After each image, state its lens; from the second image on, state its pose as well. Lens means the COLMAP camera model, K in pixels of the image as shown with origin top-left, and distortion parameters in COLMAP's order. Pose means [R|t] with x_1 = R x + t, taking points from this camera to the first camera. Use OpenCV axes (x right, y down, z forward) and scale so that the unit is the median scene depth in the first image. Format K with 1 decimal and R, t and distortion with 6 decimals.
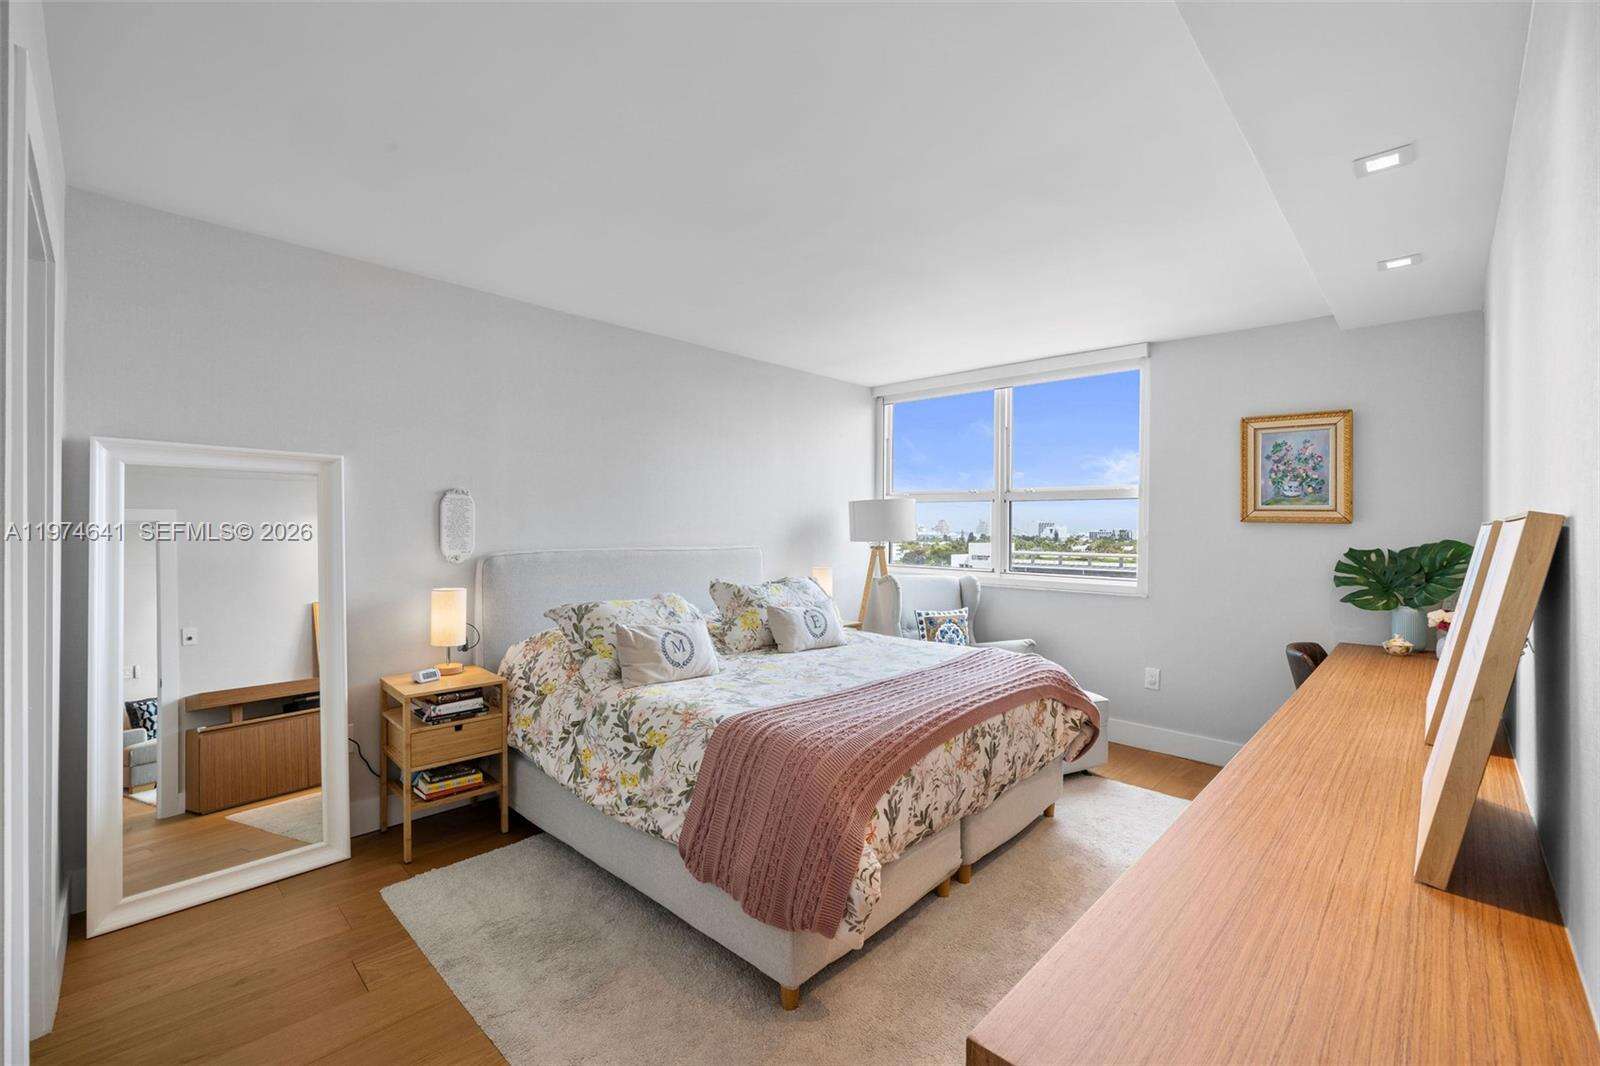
lens RADIAL K [[676.3, 0, 792.5], [0, 676.3, 524.1], [0, 0, 1]] dist [-0.000672, 0.000070]
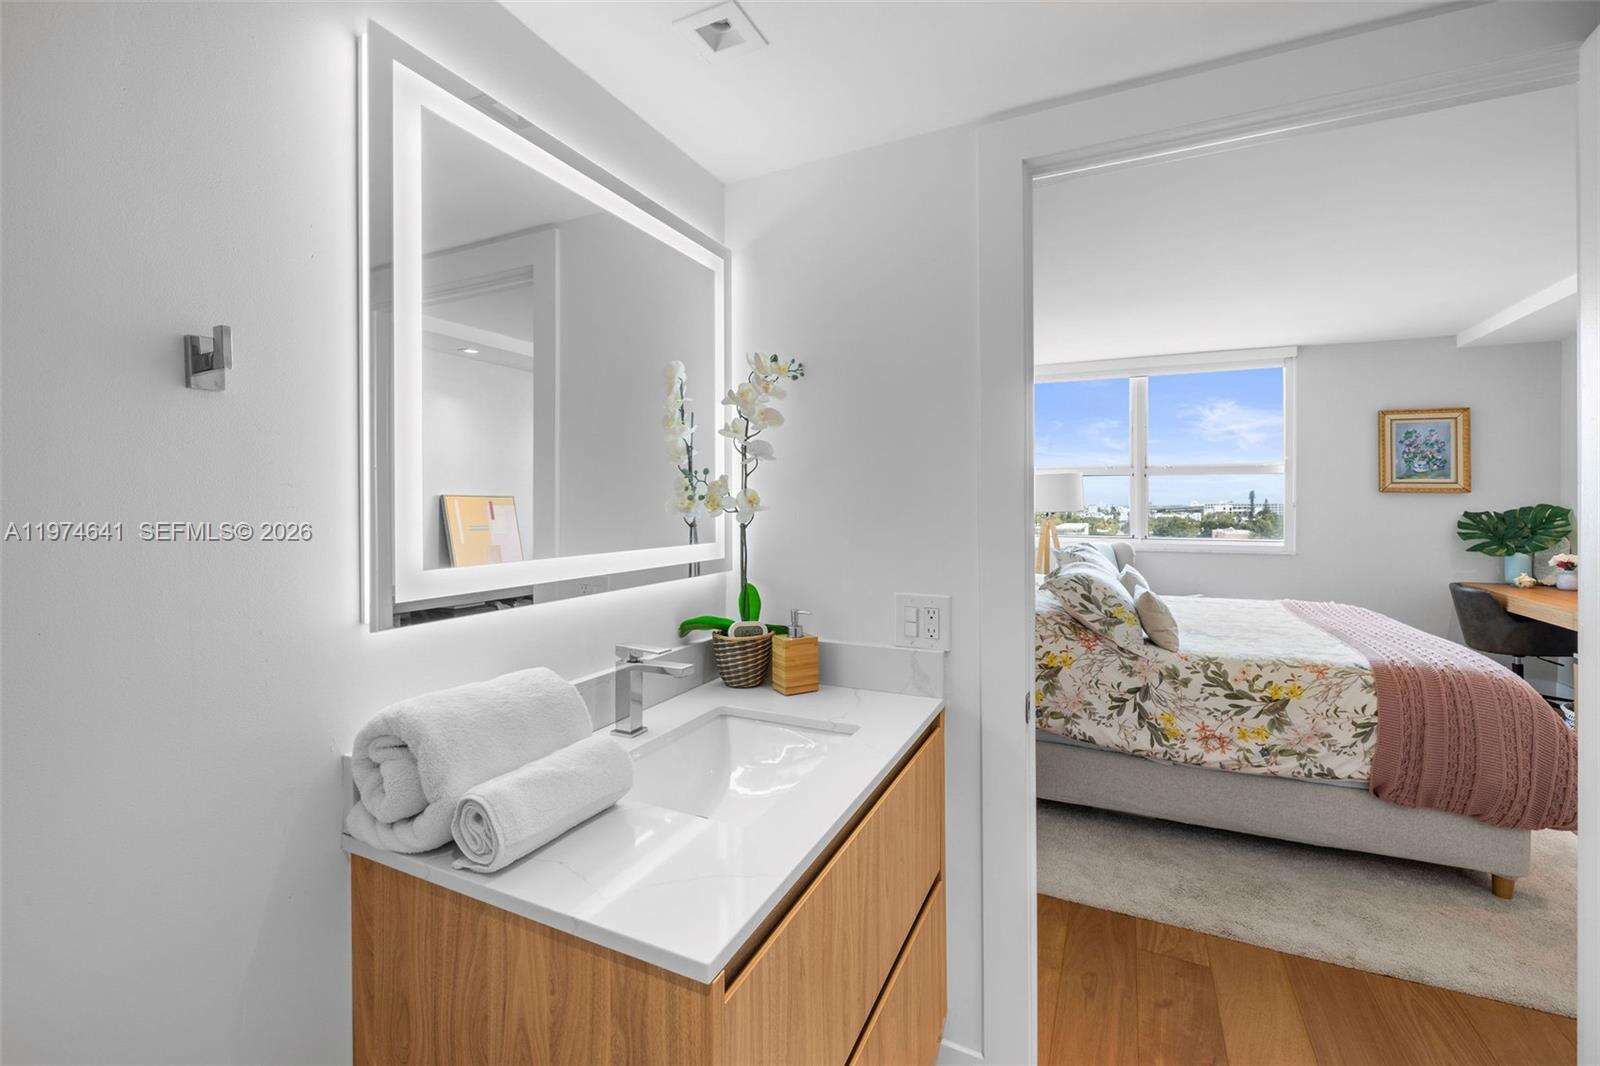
lens RADIAL K [[679.4, 0, 792.8], [0, 679.4, 491.4], [0, 0, 1]] dist [-0.004063, 0.000772]
pose [[0.951978, -0.004468, 0.306134, -0.857226], [0.008067, 0.999912, -0.010491, -0.000078], [-0.306060, 0.012457, 0.951931, 0.132567]]
